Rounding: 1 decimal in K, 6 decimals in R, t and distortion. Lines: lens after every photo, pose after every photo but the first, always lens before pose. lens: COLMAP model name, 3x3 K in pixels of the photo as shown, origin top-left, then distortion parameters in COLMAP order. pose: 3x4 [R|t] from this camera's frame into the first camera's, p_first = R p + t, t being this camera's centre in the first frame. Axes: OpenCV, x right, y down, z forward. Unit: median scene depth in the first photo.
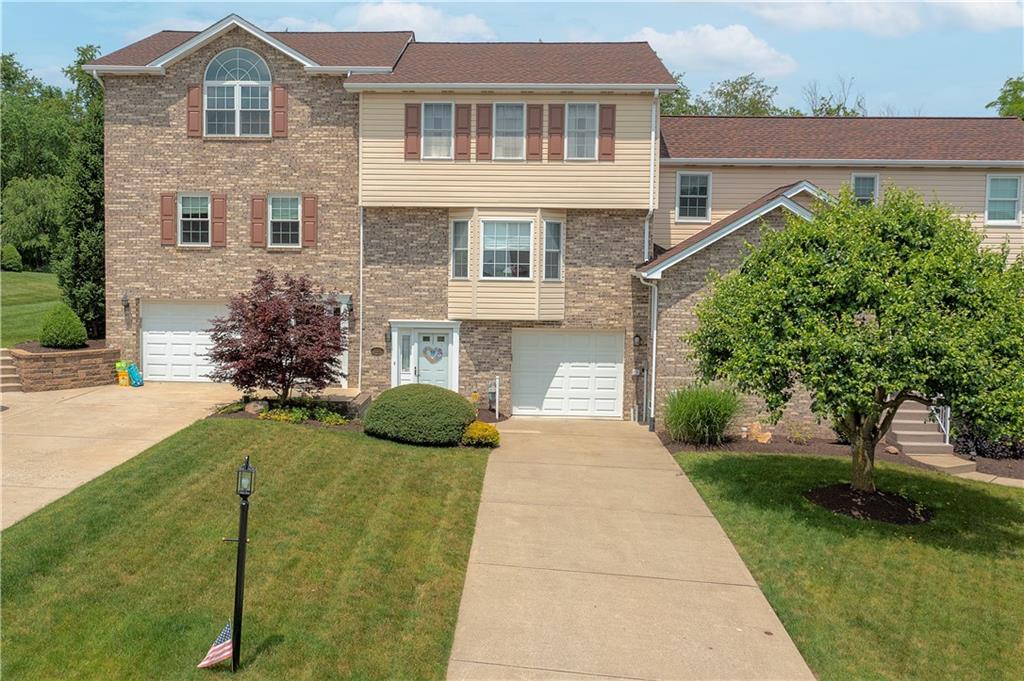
lens RADIAL K [[869.5, 0, 512.0], [0, 869.5, 340.5], [0, 0, 1]] dist [-0.000562, -0.000473]
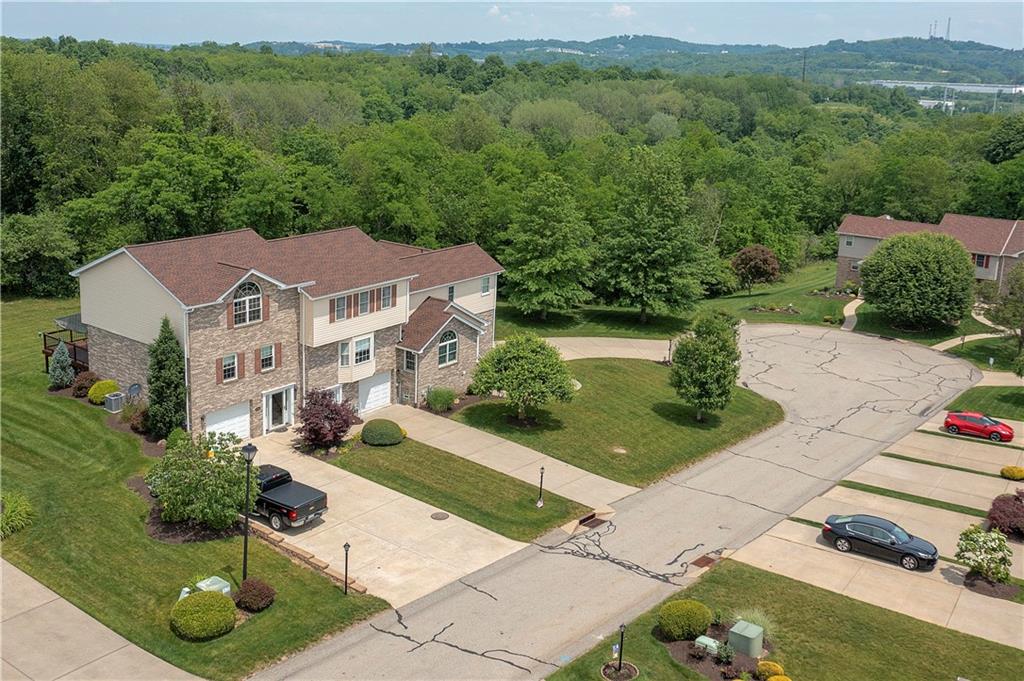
lens RADIAL K [[869.5, 0, 512.0], [0, 869.5, 340.5], [0, 0, 1]] dist [-0.000562, -0.000473]
pose [[0.611761, -0.218922, 0.760146, -1.481670], [0.044295, 0.968914, 0.243399, -0.660201], [-0.789801, -0.115231, 0.602441, -0.694433]]
